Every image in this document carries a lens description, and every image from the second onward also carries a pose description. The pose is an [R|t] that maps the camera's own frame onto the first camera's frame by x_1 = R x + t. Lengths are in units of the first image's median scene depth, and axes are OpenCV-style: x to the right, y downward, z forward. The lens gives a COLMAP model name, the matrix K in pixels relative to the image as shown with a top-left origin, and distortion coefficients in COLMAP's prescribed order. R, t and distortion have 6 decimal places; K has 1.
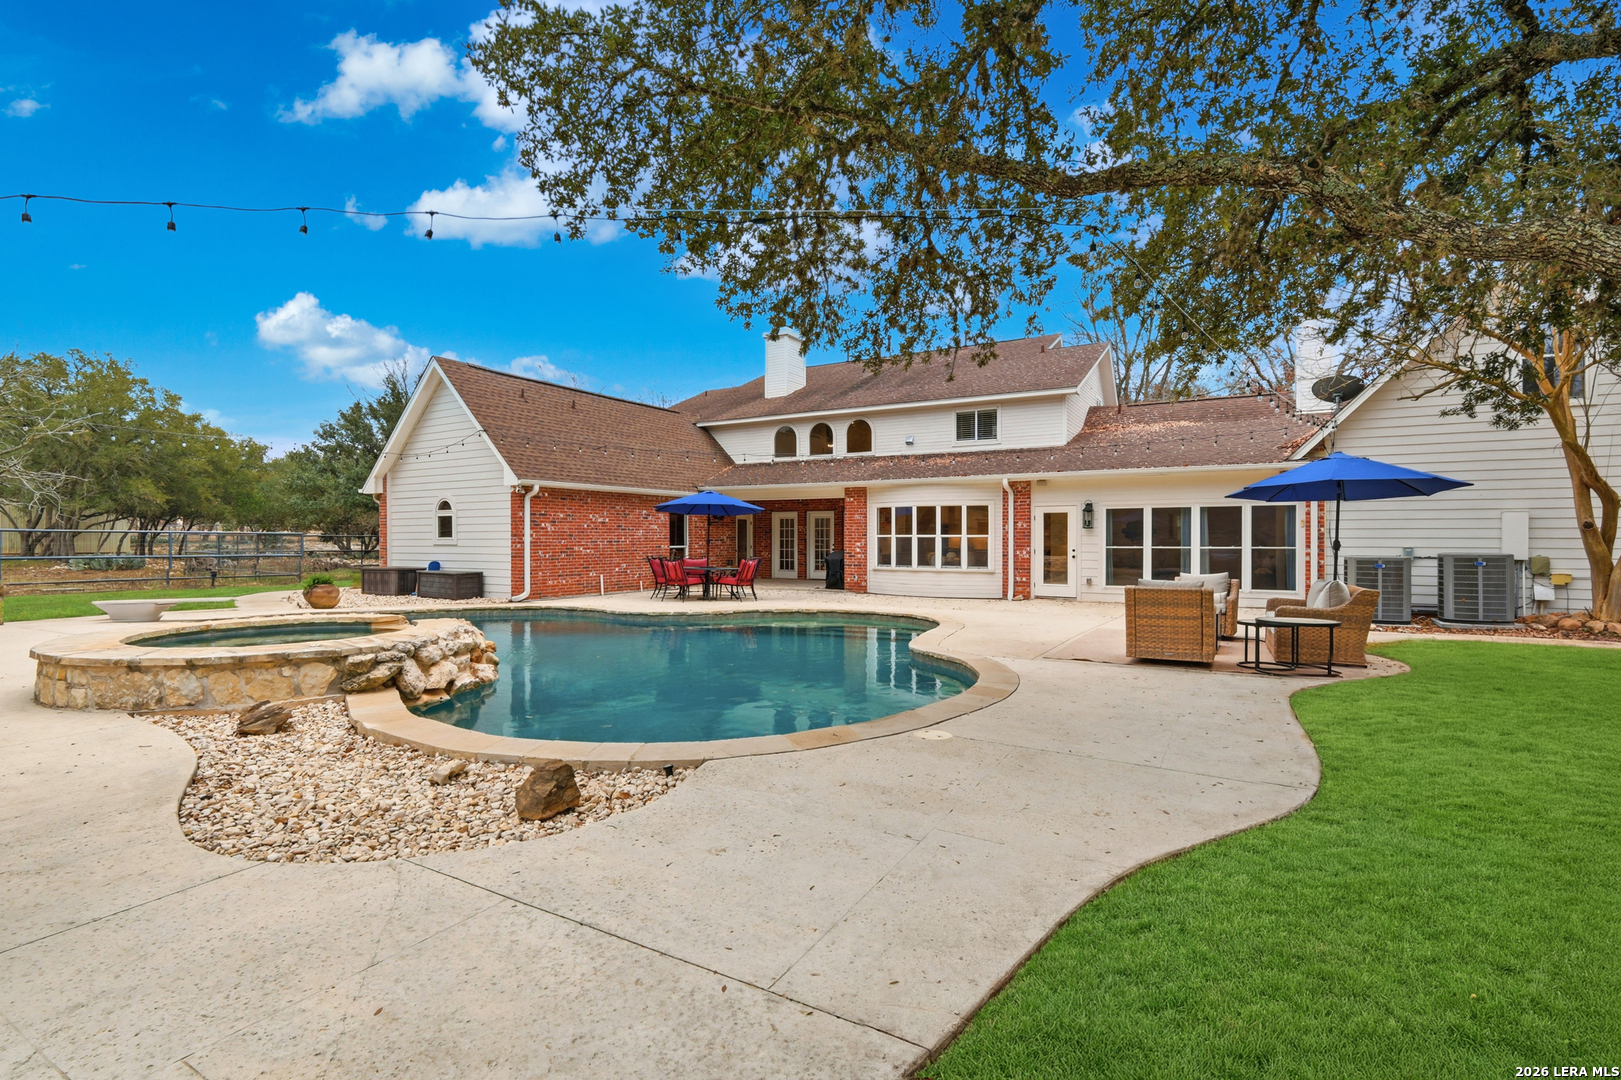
lens RADIAL K [[736.5, 0, 803.4], [0, 736.5, 539.6], [0, 0, 1]] dist [-0.002028, -0.000089]
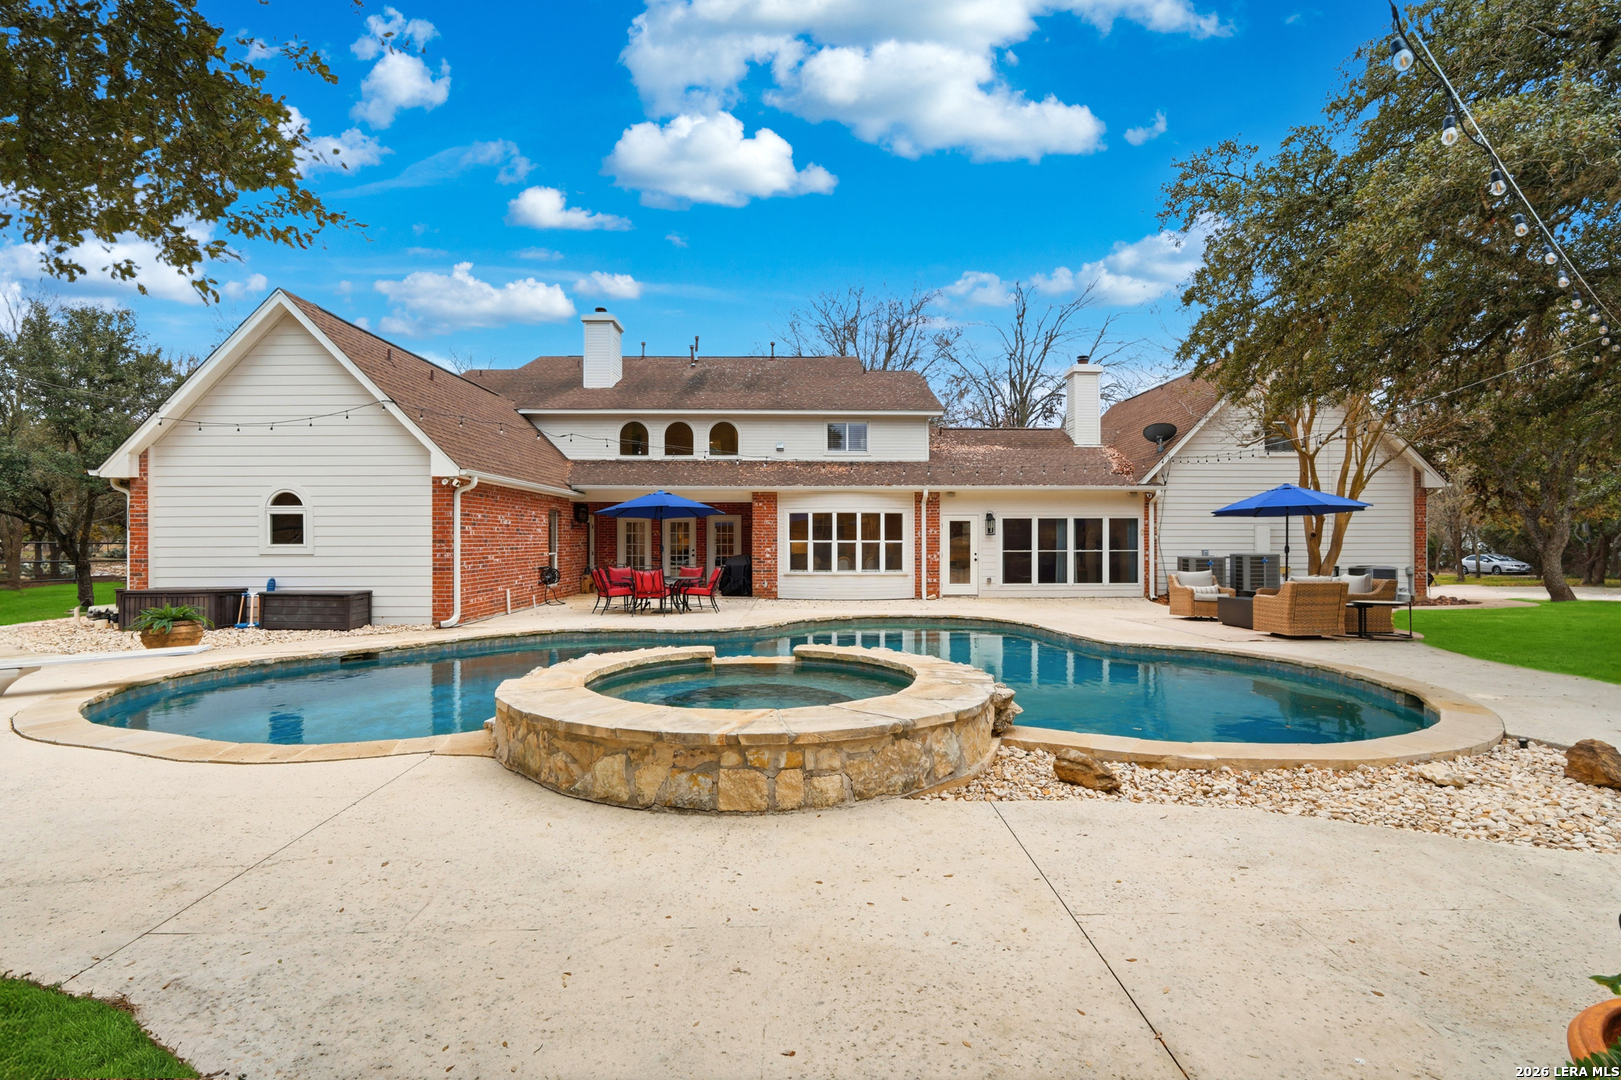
lens RADIAL K [[736.5, 0, 808.4], [0, 736.5, 539.6], [0, 0, 1]] dist [-0.002028, -0.000089]
pose [[0.861782, 0.000303, 0.507280, -0.414924], [0.001853, 0.999991, -0.003746, -0.003695], [-0.507276, 0.004169, 0.861773, 0.131115]]
